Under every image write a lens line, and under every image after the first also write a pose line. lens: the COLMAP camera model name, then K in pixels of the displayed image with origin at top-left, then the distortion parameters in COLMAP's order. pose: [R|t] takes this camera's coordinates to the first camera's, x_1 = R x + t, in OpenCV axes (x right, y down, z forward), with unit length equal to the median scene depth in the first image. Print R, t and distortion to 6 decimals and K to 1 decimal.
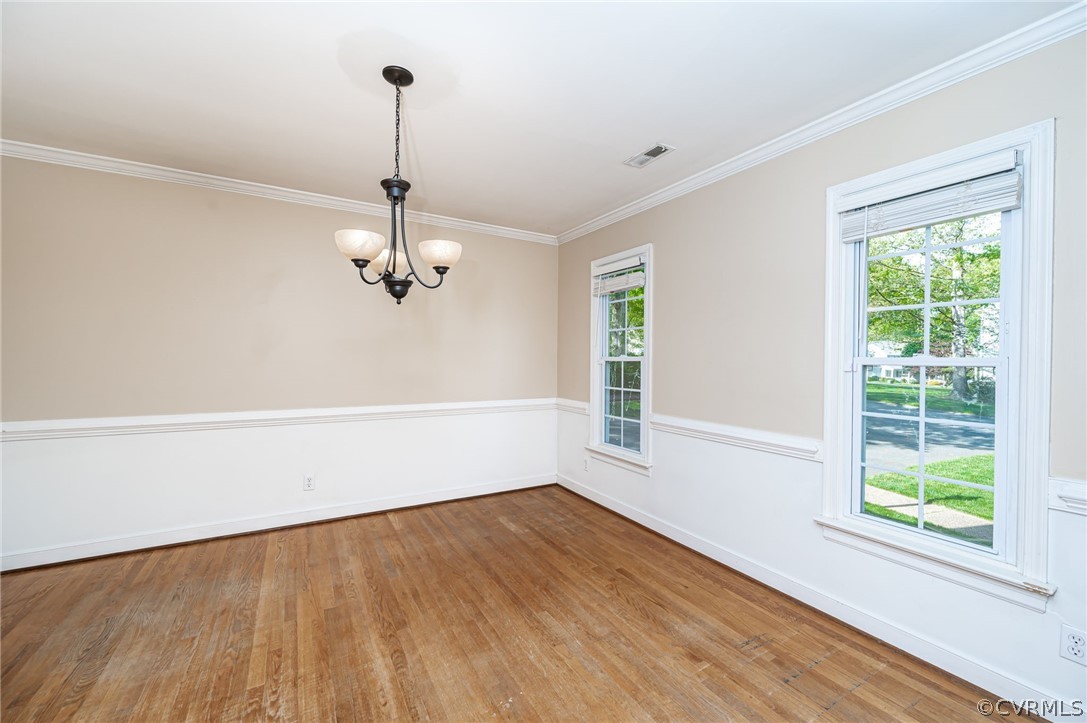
lens RADIAL K [[432.4, 0, 543.5], [0, 432.4, 361.5], [0, 0, 1]] dist [-0.002186, 0.000153]
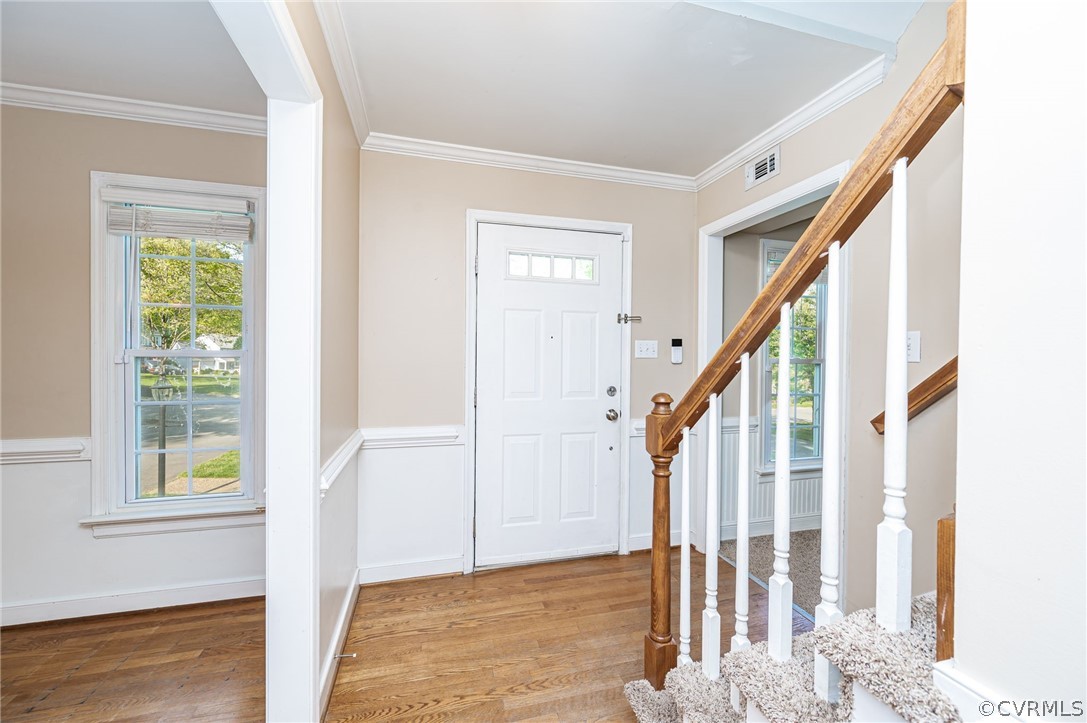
lens RADIAL K [[432.4, 0, 543.5], [0, 432.4, 361.5], [0, 0, 1]] dist [-0.002186, 0.000153]
pose [[0.251132, -0.017111, 0.967802, -0.018513], [0.000708, 0.999847, 0.017494, 0.002000], [-0.967953, -0.003708, 0.251106, -0.210507]]
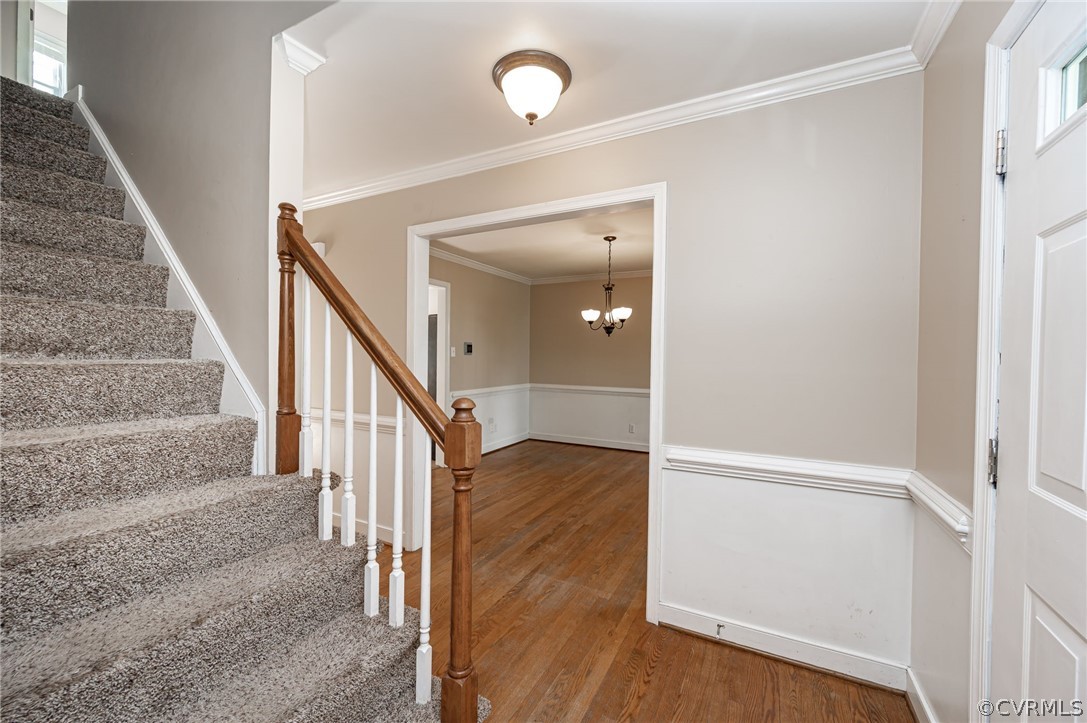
lens RADIAL K [[432.4, 0, 543.5], [0, 432.4, 361.5], [0, 0, 1]] dist [-0.002186, 0.000153]
pose [[0.522136, 0.009732, -0.852807, 1.354967], [-0.014025, 0.999898, 0.002824, -0.003062], [0.852747, 0.010486, 0.522219, -0.466021]]
